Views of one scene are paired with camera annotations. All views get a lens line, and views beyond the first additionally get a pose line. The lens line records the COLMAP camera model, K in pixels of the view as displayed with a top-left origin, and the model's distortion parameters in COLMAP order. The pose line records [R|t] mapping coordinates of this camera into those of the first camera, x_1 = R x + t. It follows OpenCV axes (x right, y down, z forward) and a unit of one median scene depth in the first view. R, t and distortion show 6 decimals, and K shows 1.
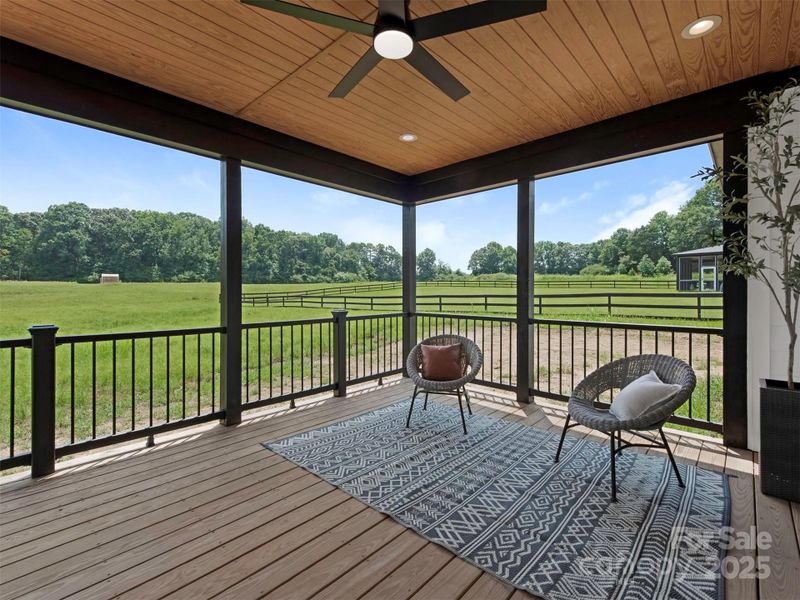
lens RADIAL K [[364.7, 0, 404.7], [0, 364.7, 293.8], [0, 0, 1]] dist [0.002496, -0.000111]
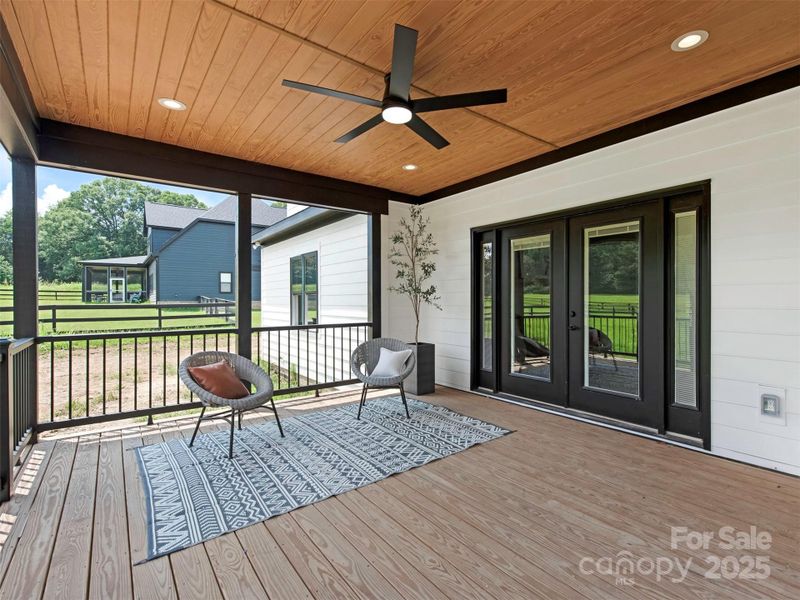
lens RADIAL K [[399.5, 0, 406.1], [0, 399.5, 300.8], [0, 0, 1]] dist [-0.001867, -0.000303]
pose [[0.170987, 0.002885, 0.985269, -0.737271], [0.009779, 0.999941, -0.004625, 0.001187], [-0.985225, 0.010426, 0.170948, 0.365986]]
